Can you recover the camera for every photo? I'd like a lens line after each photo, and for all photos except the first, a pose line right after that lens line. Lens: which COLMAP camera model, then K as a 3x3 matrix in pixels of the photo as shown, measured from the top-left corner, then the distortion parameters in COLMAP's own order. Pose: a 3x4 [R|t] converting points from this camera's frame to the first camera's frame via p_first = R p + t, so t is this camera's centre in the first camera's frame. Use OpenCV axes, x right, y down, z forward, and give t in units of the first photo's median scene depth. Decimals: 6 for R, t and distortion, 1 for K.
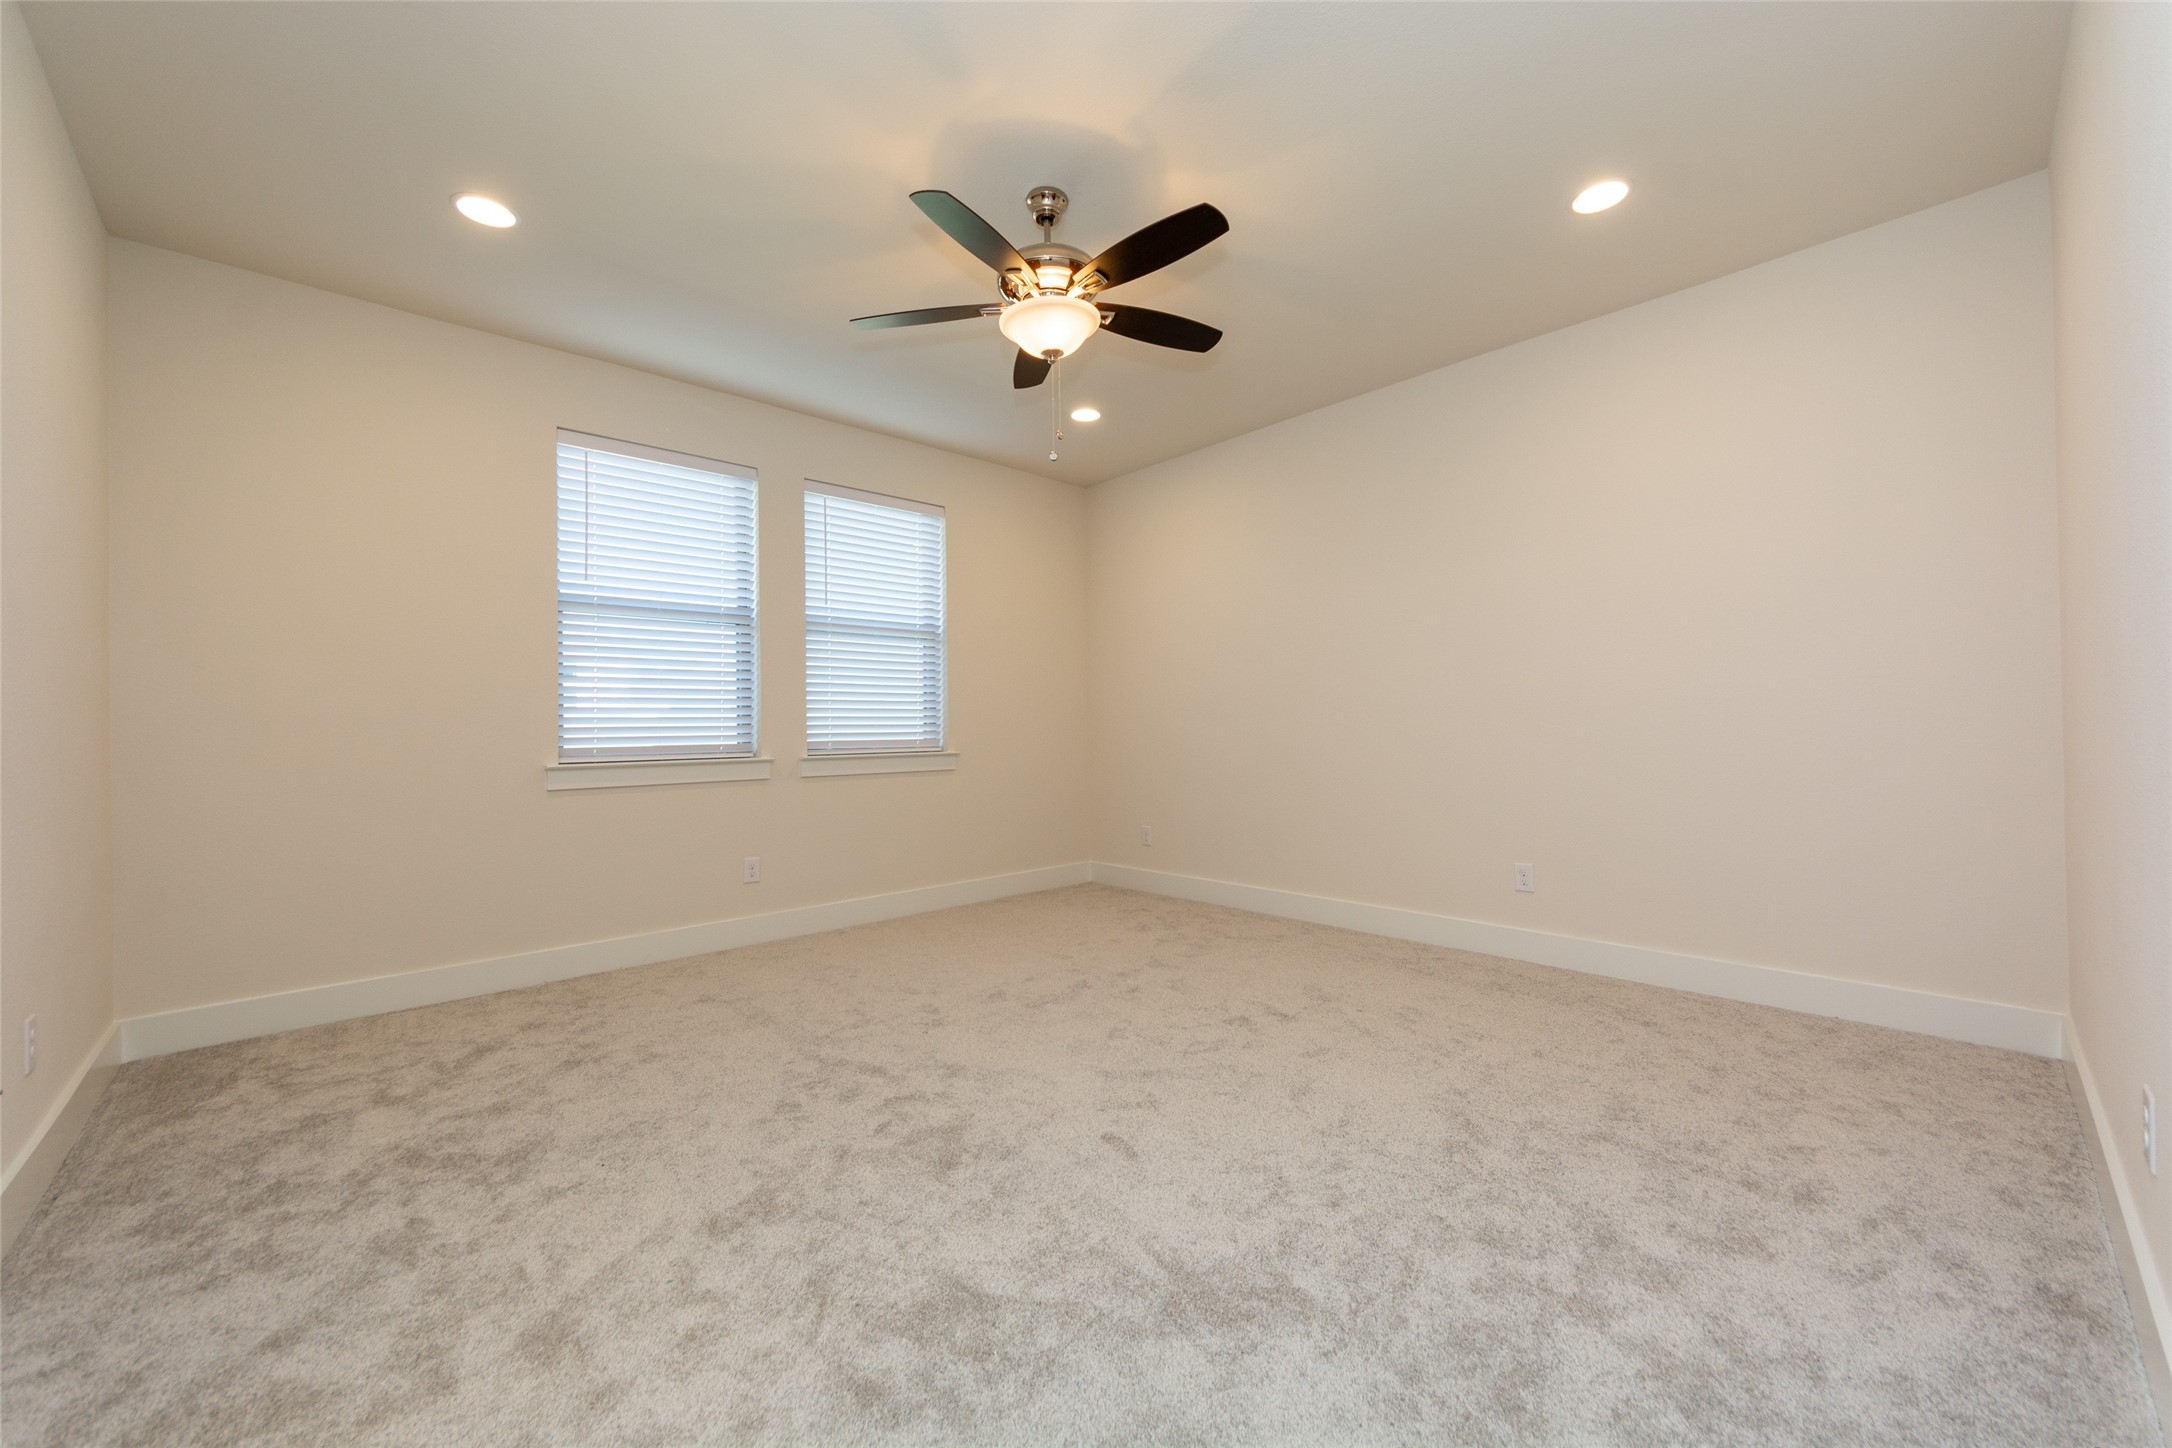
lens RADIAL K [[832.7, 0, 1087.0], [0, 832.7, 728.2], [0, 0, 1]] dist [-0.000038, -0.000119]
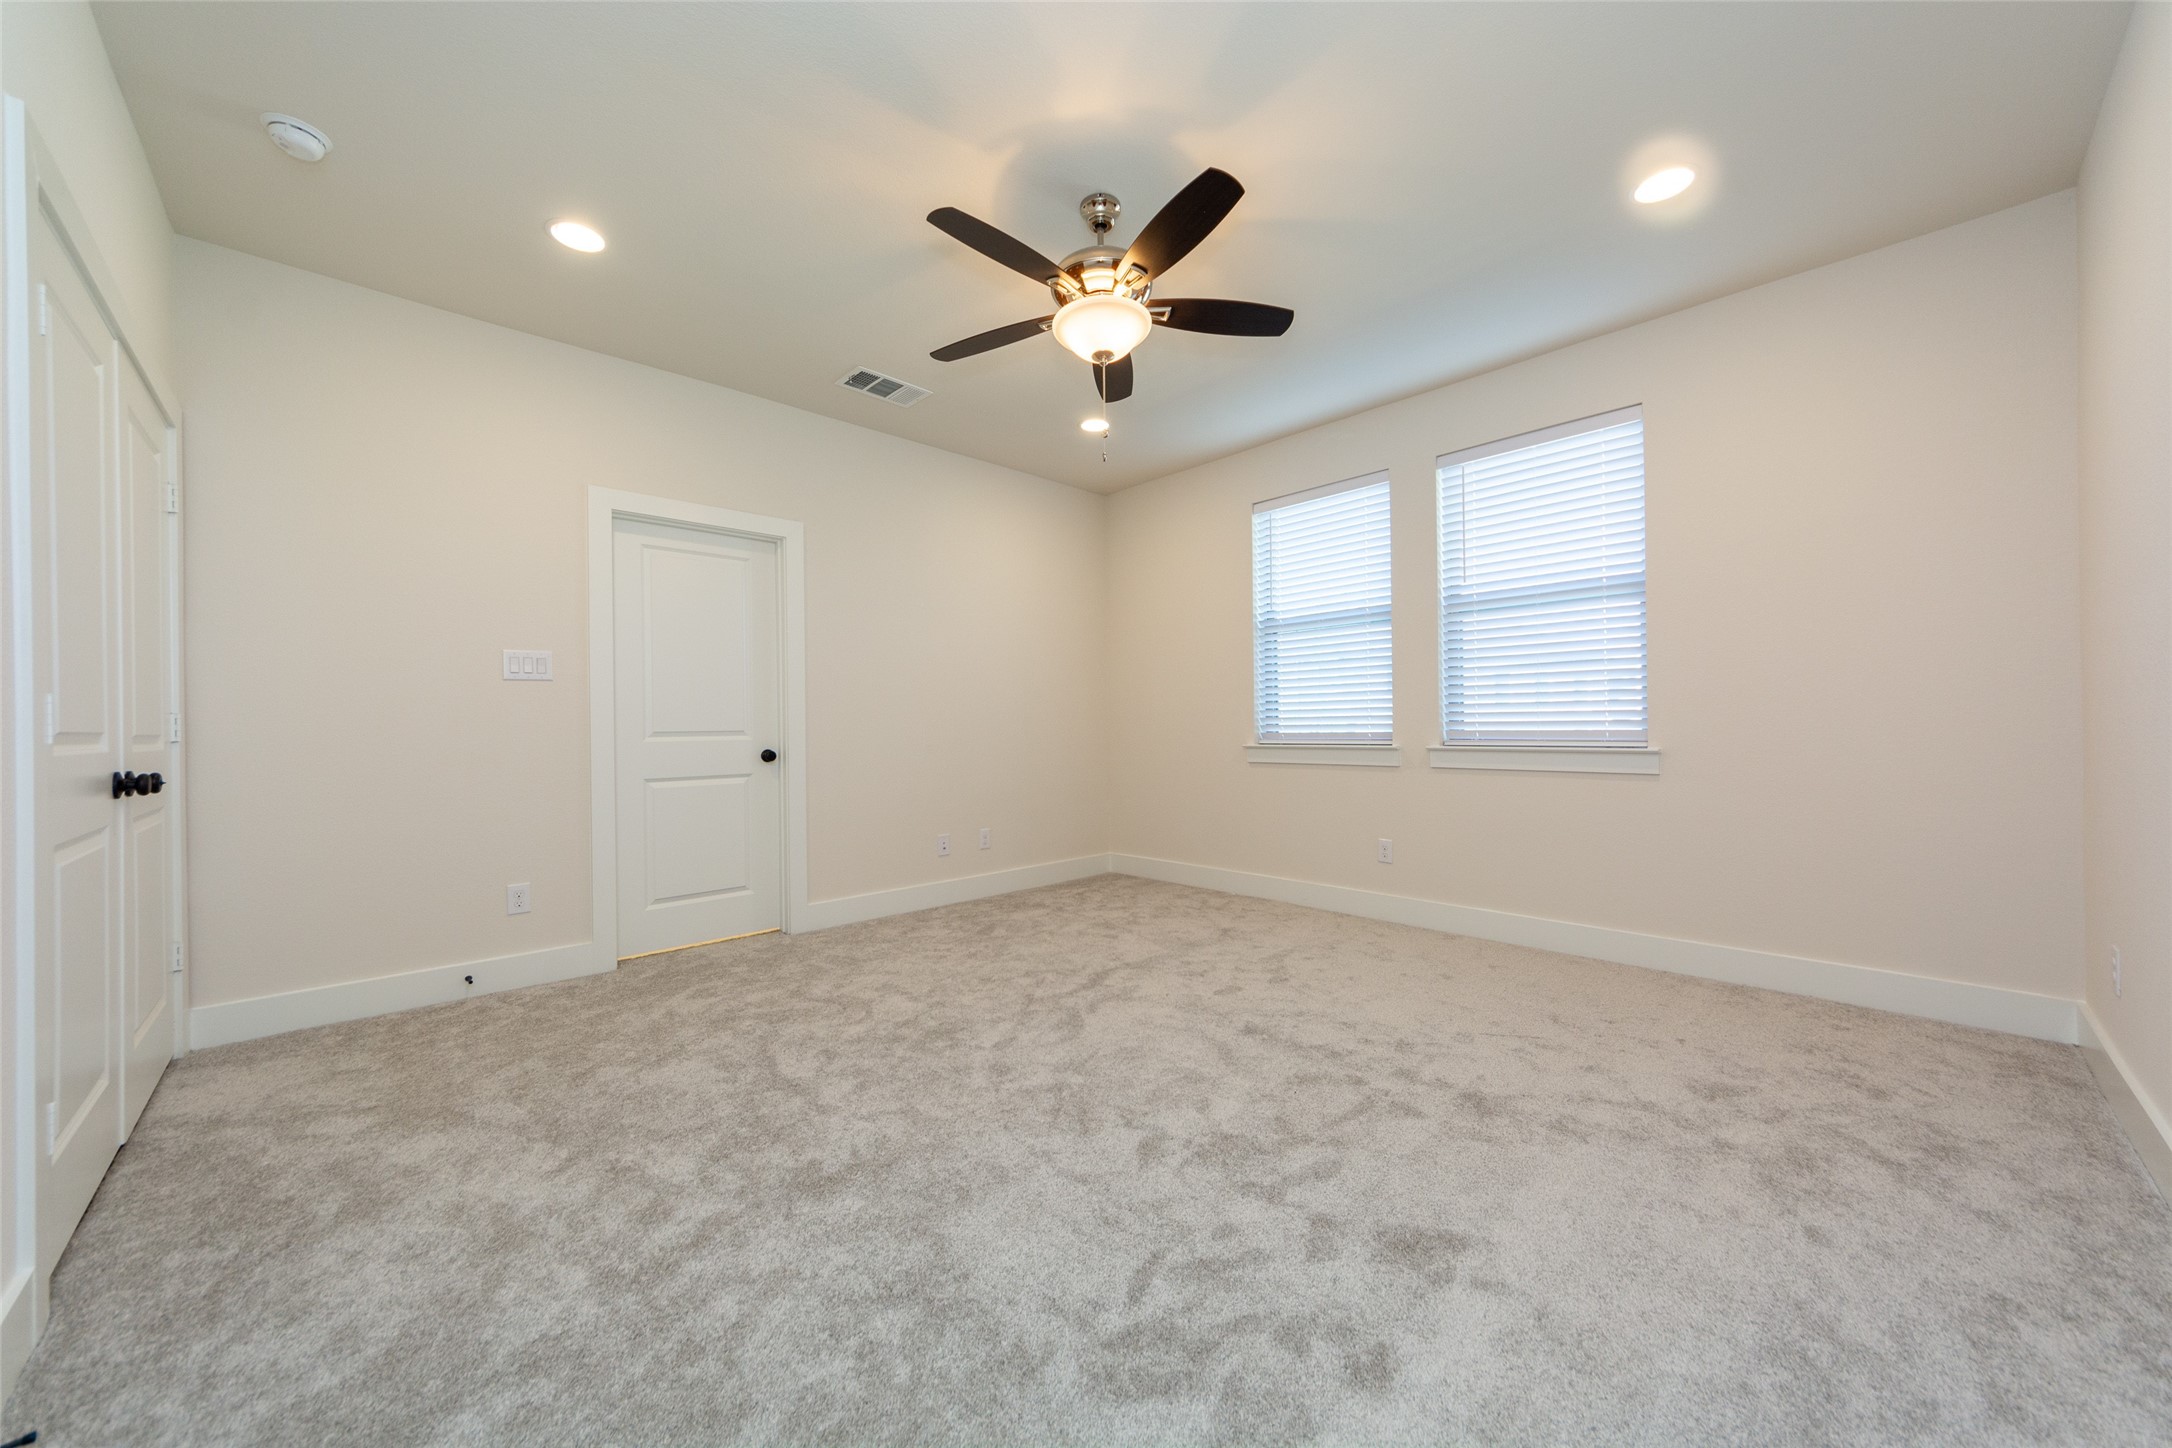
lens RADIAL K [[769.5, 0, 1079.3], [0, 769.5, 727.2], [0, 0, 1]] dist [-0.009464, 0.003403]
pose [[0.005713, 0.012335, -0.999908, 0.586595], [0.010943, 0.999863, 0.012397, -0.003682], [0.999924, -0.011013, 0.005577, 0.625985]]
